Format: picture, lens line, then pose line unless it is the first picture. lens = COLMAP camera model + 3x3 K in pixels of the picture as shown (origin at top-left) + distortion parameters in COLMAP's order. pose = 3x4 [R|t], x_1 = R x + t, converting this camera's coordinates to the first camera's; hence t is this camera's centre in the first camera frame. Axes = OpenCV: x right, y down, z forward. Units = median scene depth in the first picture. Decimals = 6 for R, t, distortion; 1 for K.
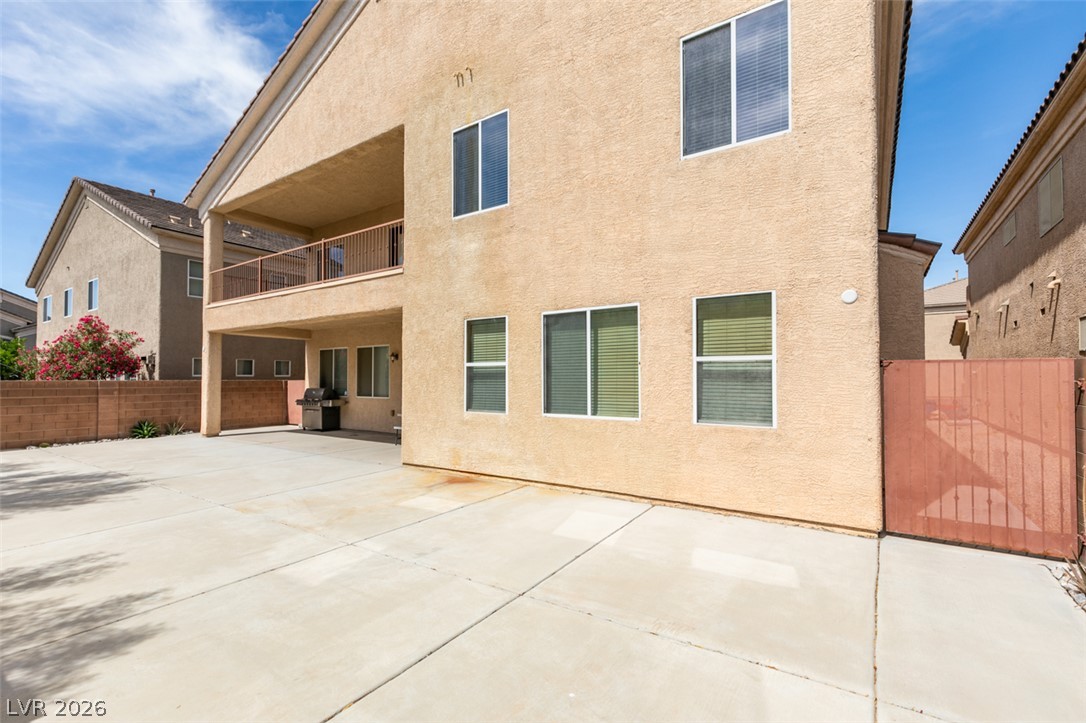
lens RADIAL K [[484.0, 0, 540.4], [0, 484.0, 368.0], [0, 0, 1]] dist [0.003627, 0.000318]
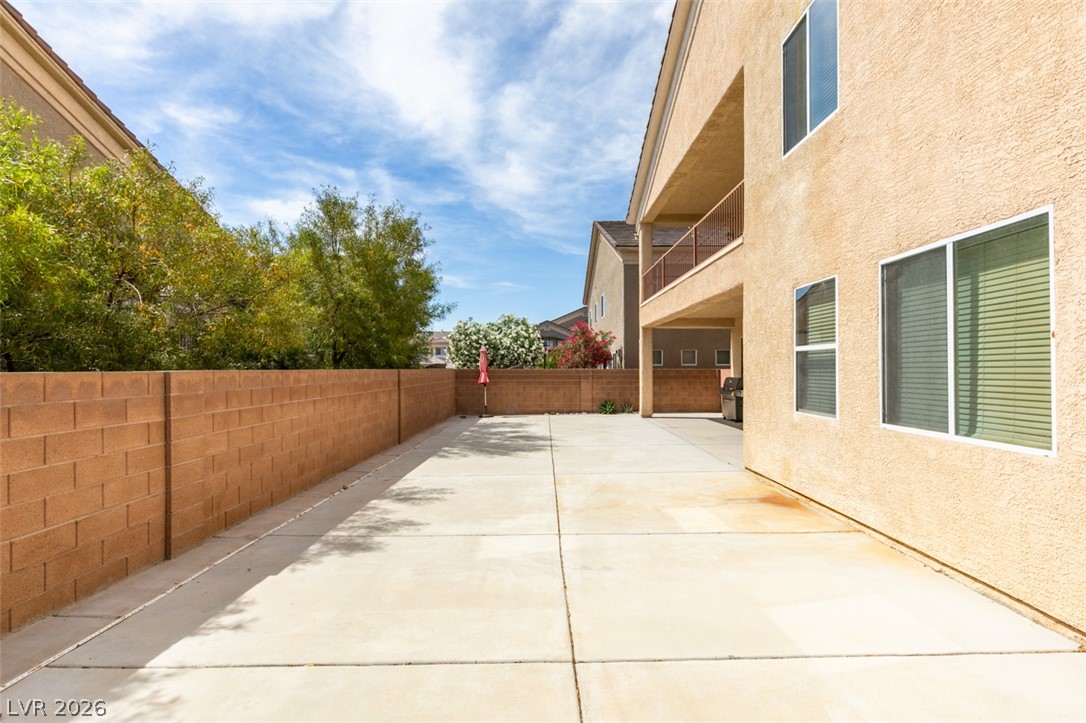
lens RADIAL K [[484.0, 0, 540.4], [0, 484.0, 368.0], [0, 0, 1]] dist [0.003627, 0.000318]
pose [[0.555990, 0.000400, -0.831189, 0.261541], [0.018815, 0.999738, 0.013066, 0.005550], [0.830976, -0.022903, 0.555837, 0.268692]]
